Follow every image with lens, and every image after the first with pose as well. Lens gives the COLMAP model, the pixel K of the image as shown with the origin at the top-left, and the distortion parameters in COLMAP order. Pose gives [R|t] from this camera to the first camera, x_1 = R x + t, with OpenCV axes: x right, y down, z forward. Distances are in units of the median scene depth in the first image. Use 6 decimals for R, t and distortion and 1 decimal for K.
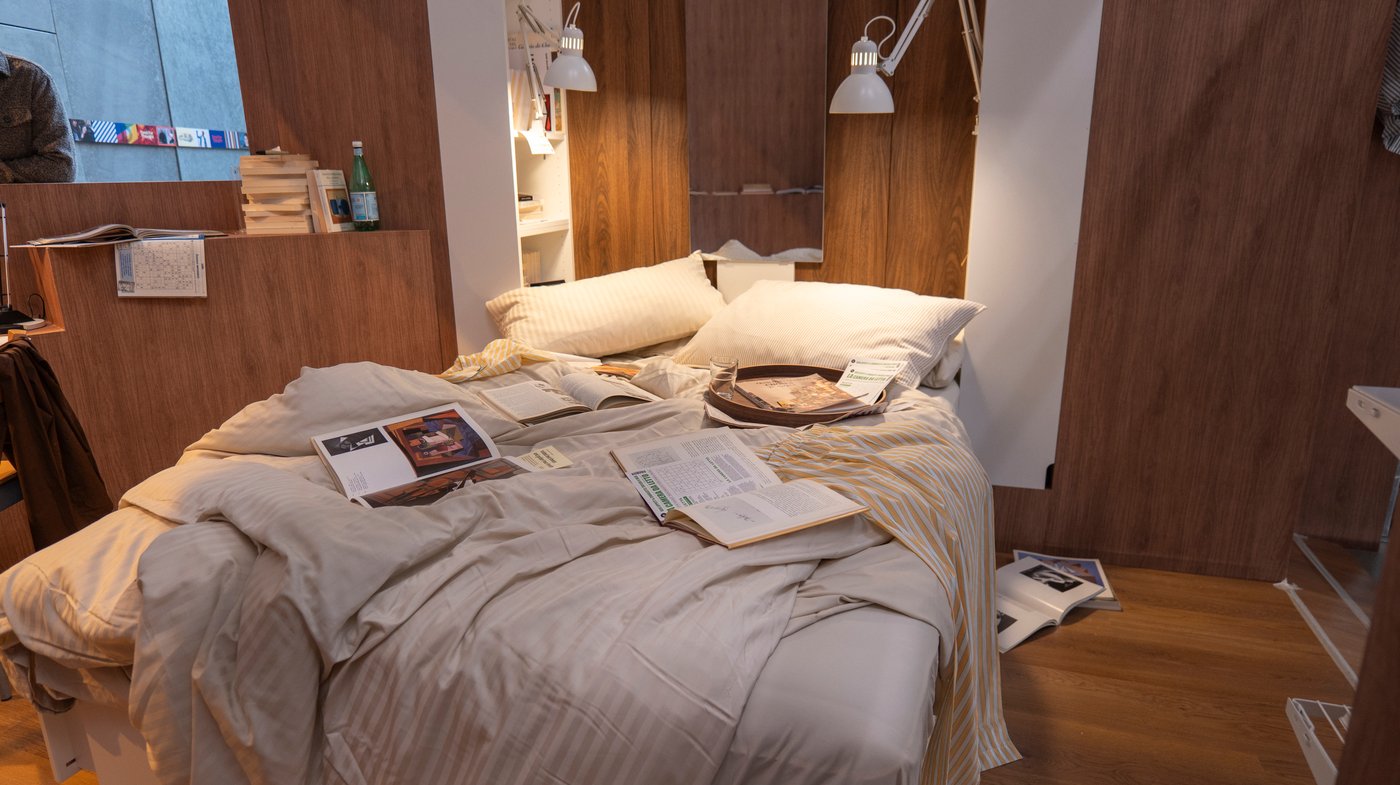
lens RADIAL K [[805.0, 0, 700.0], [0, 805.0, 392.5], [0, 0, 1]] dist [-0.021996, 0.000552]
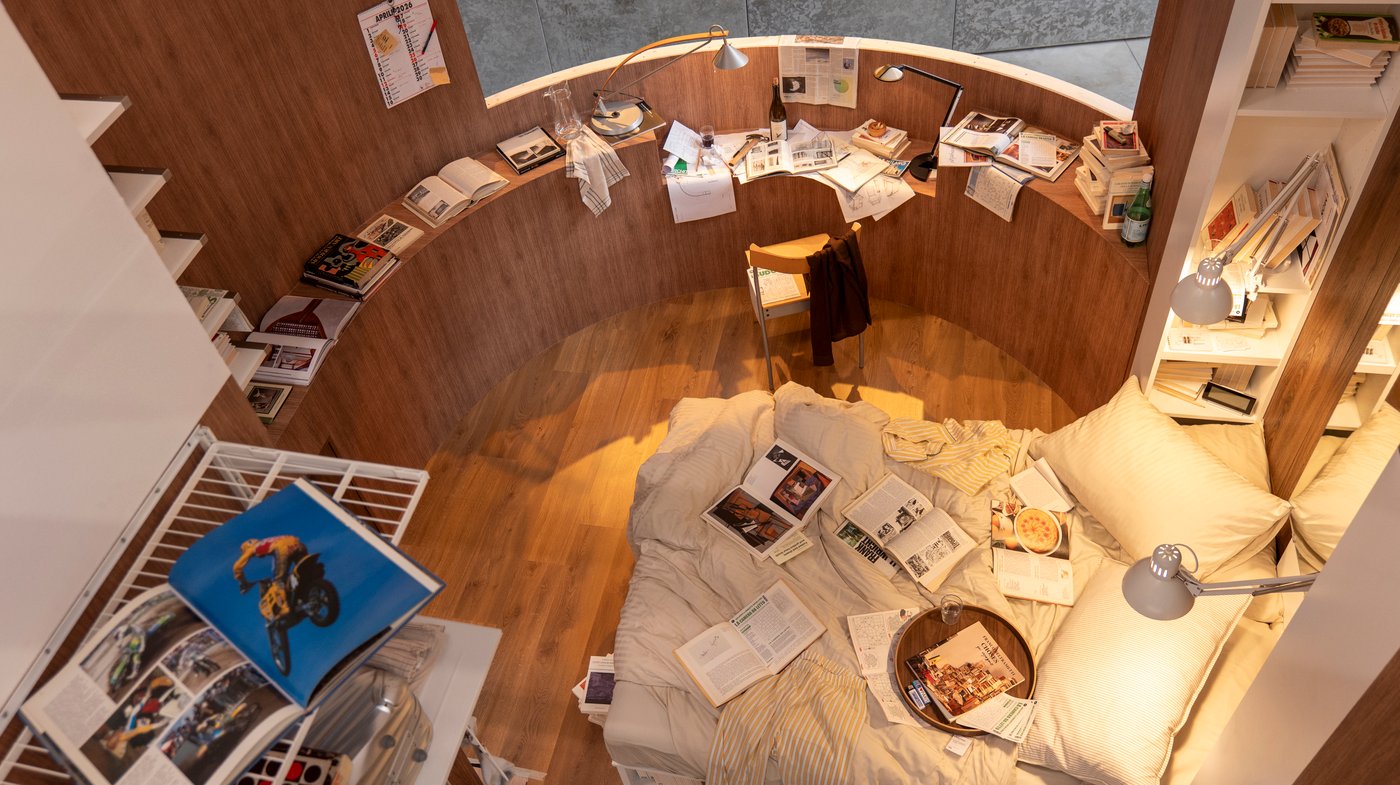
lens RADIAL K [[1084.0, 0, 700.0], [0, 1084.0, 392.5], [0, 0, 1]] dist [-0.006429, -0.002862]
pose [[0.119210, 0.736735, -0.665591, 0.769967], [-0.166572, 0.675710, 0.718102, -1.256322], [0.978797, 0.025264, 0.203270, 0.201533]]
